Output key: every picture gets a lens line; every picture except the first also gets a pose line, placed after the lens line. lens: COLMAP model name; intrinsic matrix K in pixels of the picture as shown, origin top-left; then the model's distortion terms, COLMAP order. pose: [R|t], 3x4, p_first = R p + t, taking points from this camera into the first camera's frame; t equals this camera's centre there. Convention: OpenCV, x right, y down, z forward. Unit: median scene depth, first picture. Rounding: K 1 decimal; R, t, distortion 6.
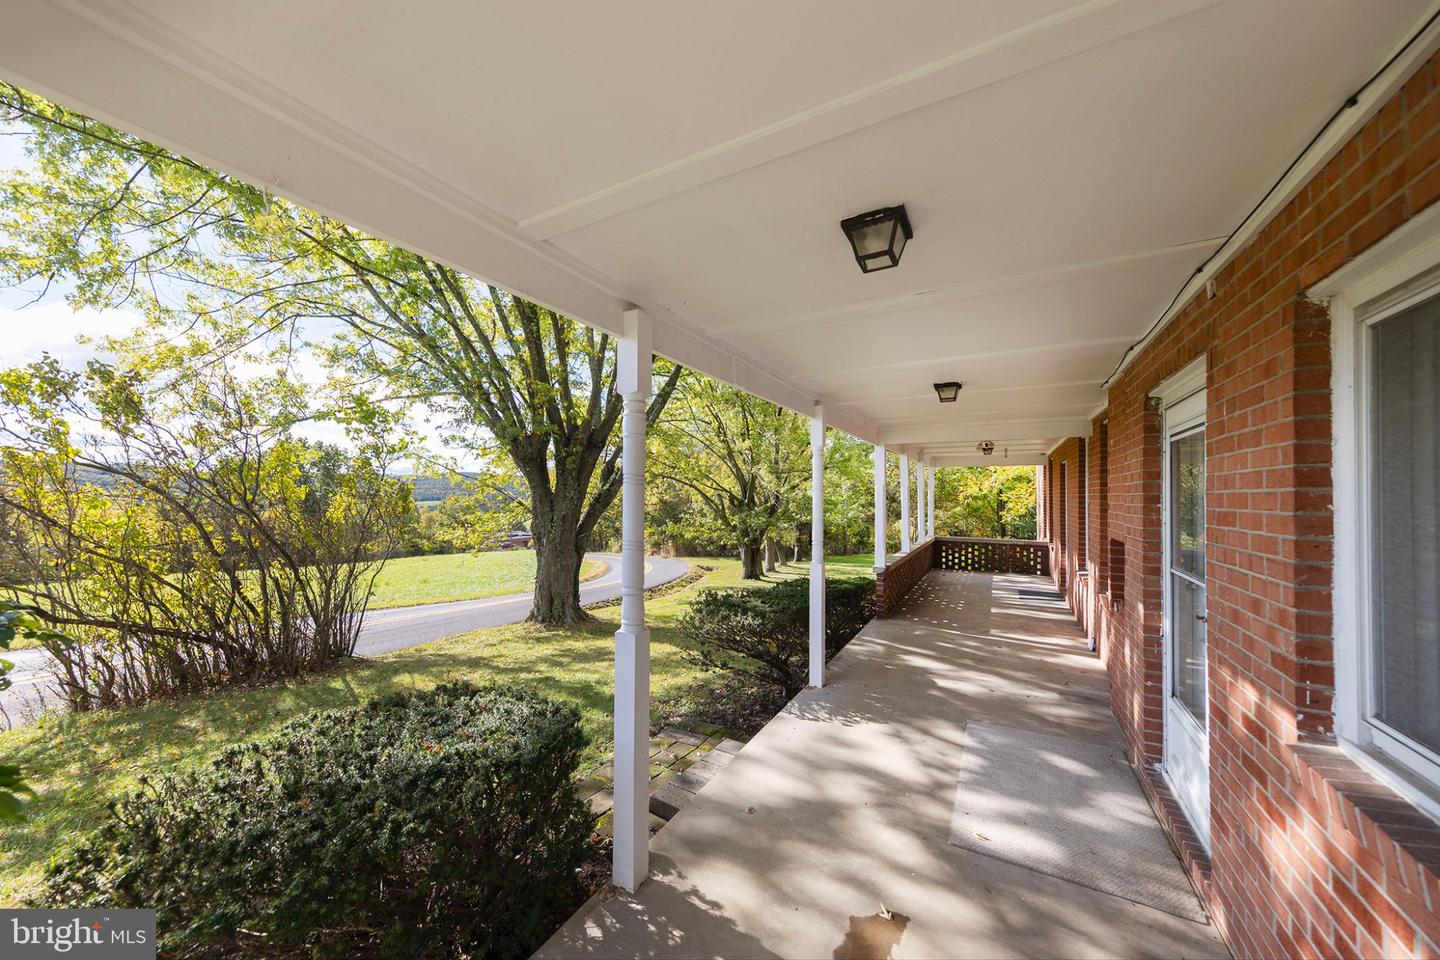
lens RADIAL K [[499.0, 0, 718.0], [0, 499.0, 483.7], [0, 0, 1]] dist [0.007716, -0.000088]
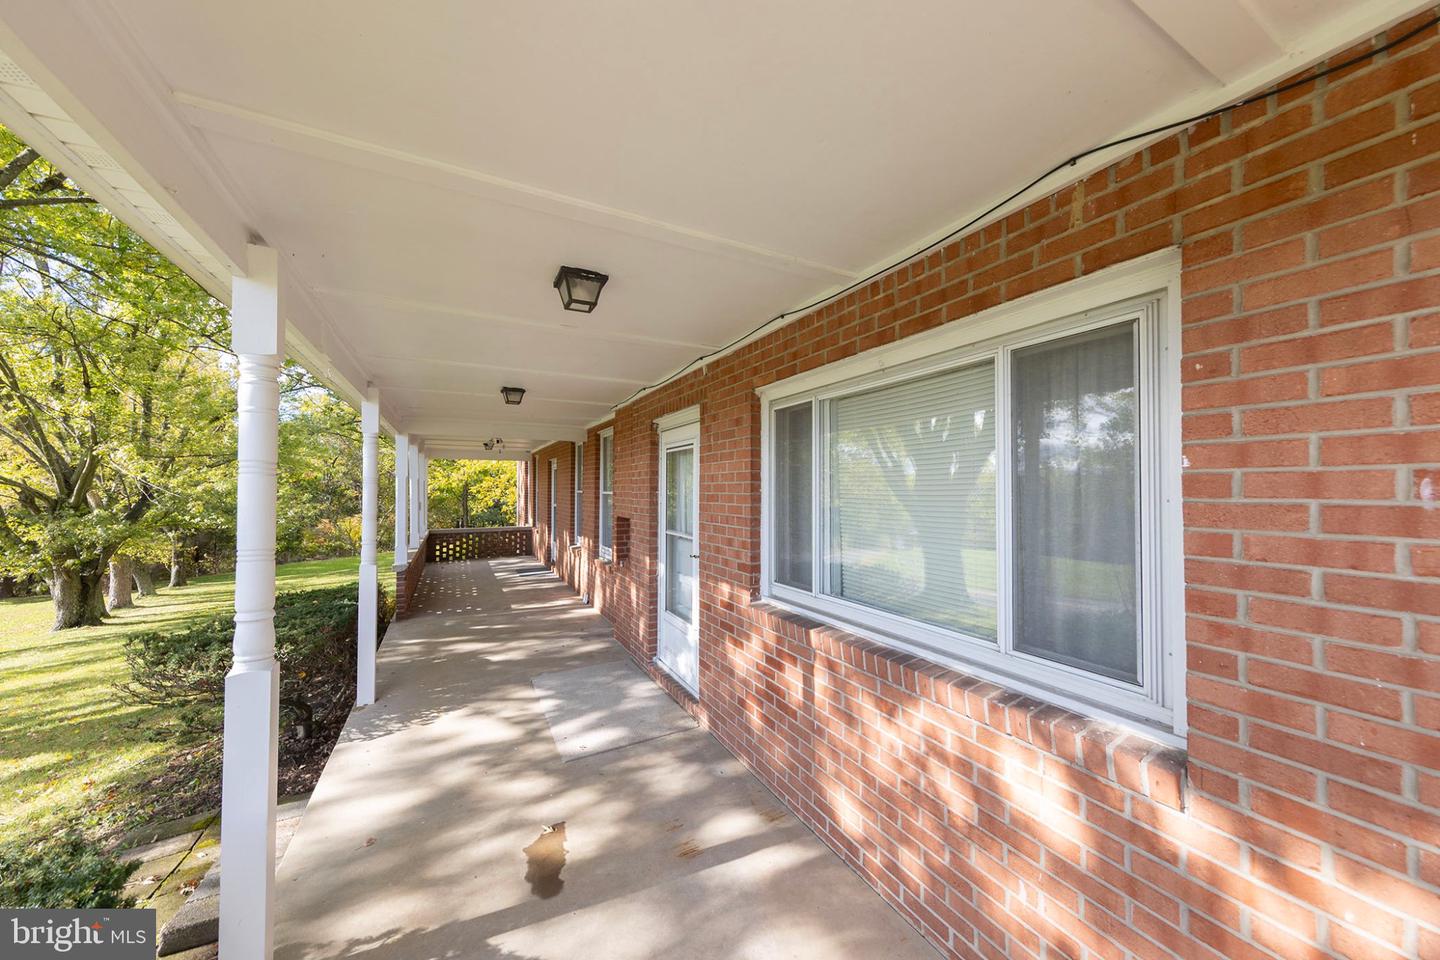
lens RADIAL K [[496.5, 0, 720.0], [0, 496.5, 480.0], [0, 0, 1]] dist [0.000197, 0.000026]
pose [[0.532808, 0.003986, 0.846227, -0.291002], [-0.010441, 0.999944, 0.001864, -0.000254], [-0.846172, -0.009829, 0.532820, 0.006264]]
